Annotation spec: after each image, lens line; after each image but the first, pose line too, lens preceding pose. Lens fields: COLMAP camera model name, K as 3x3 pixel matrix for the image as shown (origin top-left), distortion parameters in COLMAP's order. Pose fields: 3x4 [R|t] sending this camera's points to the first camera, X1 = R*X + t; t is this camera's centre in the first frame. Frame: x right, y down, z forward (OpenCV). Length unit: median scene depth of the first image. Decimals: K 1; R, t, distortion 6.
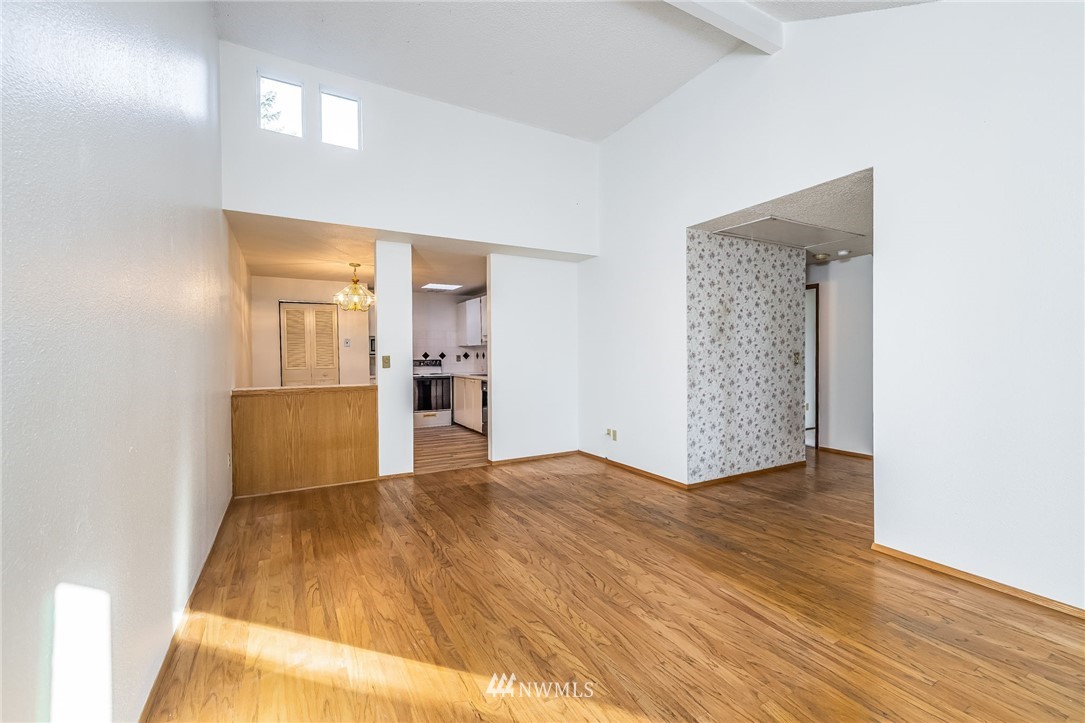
lens RADIAL K [[450.8, 0, 540.9], [0, 450.8, 356.3], [0, 0, 1]] dist [0.002035, 0.000008]
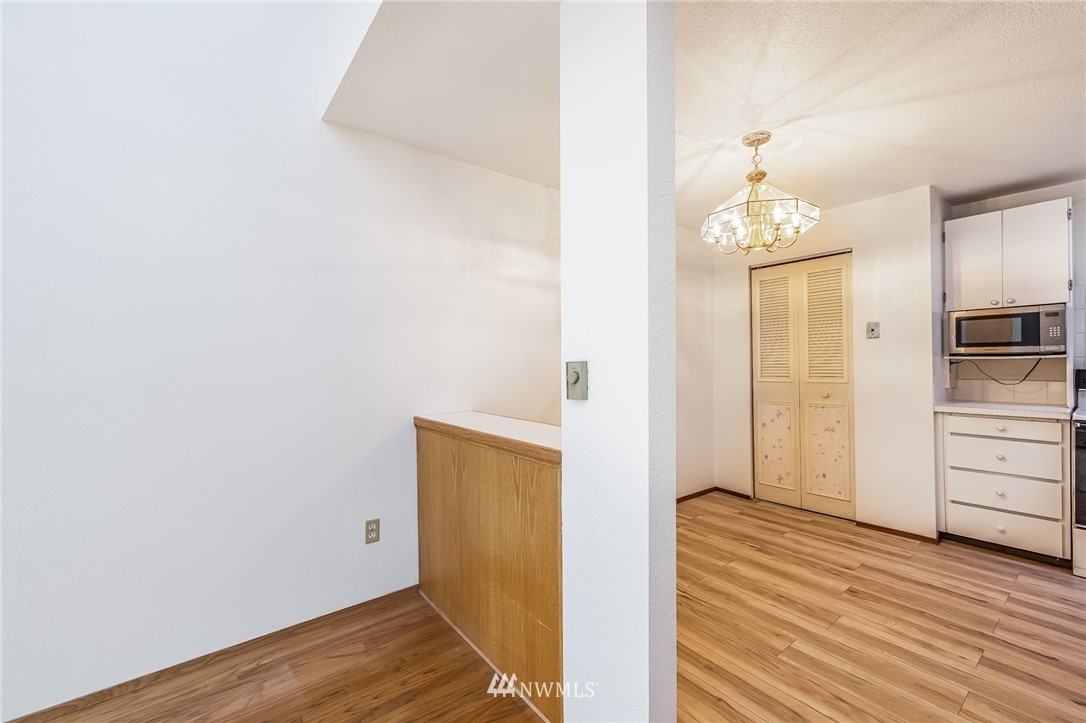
lens RADIAL K [[447.0, 0, 546.5], [0, 447.0, 364.1], [0, 0, 1]] dist [0.012826, -0.000053]
pose [[0.160952, 0.013107, -0.986875, -0.045762], [0.002658, 0.999902, 0.013714, -0.003531], [0.986959, -0.004831, 0.160901, 0.981496]]
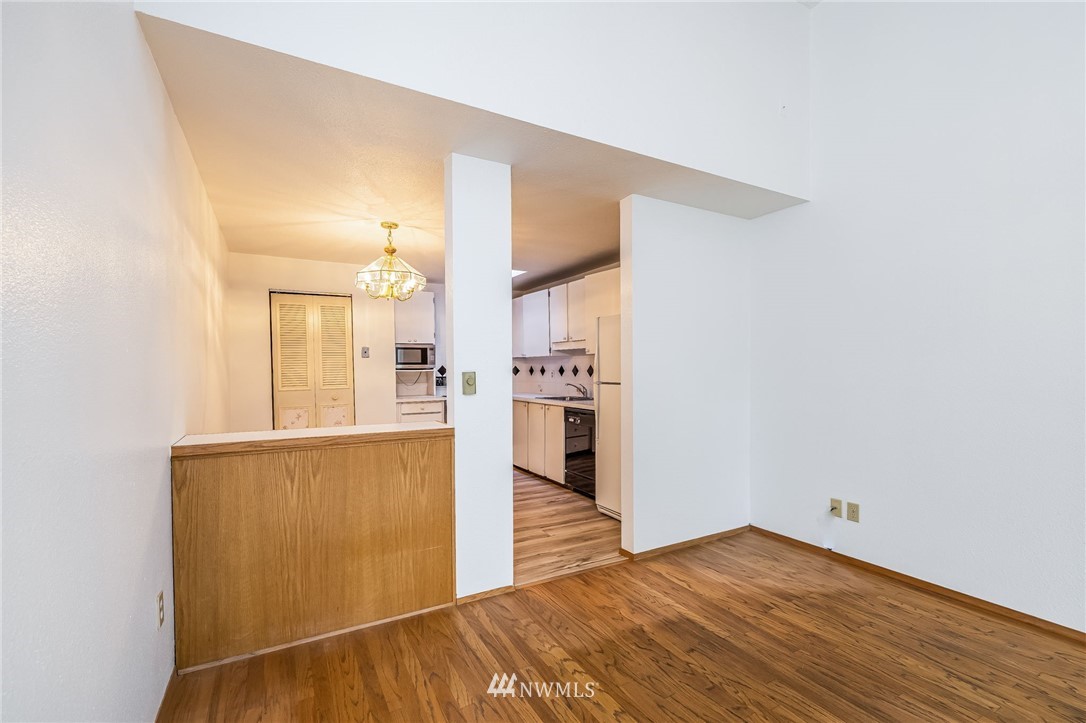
lens RADIAL K [[459.3, 0, 521.2], [0, 459.3, 373.9], [0, 0, 1]] dist [-0.002324, -0.000542]
pose [[0.999730, 0.001791, -0.023151, -0.283694], [-0.001639, 0.999977, 0.006578, -0.002301], [0.023163, -0.006539, 0.999710, 0.485248]]
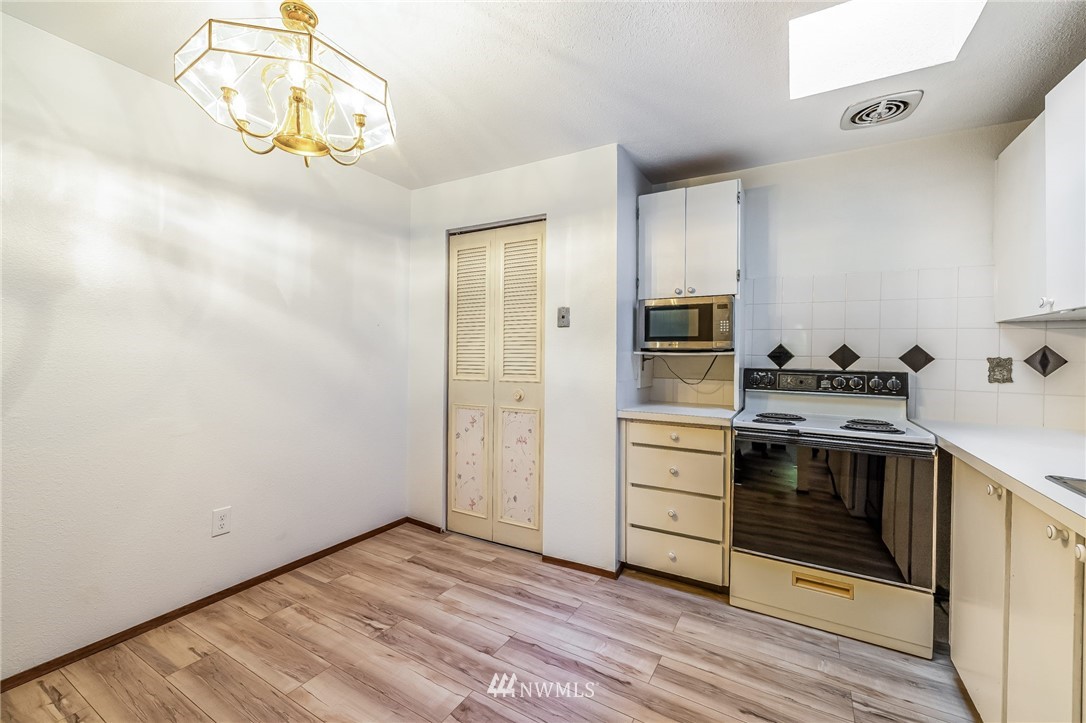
lens RADIAL K [[451.2, 0, 541.4], [0, 451.2, 356.3], [0, 0, 1]] dist [0.002035, 0.000008]
pose [[0.511982, 0.019203, -0.858782, -0.194568], [-0.020609, 0.999737, 0.010068, -0.001338], [0.858749, 0.012544, 0.512243, 1.308748]]
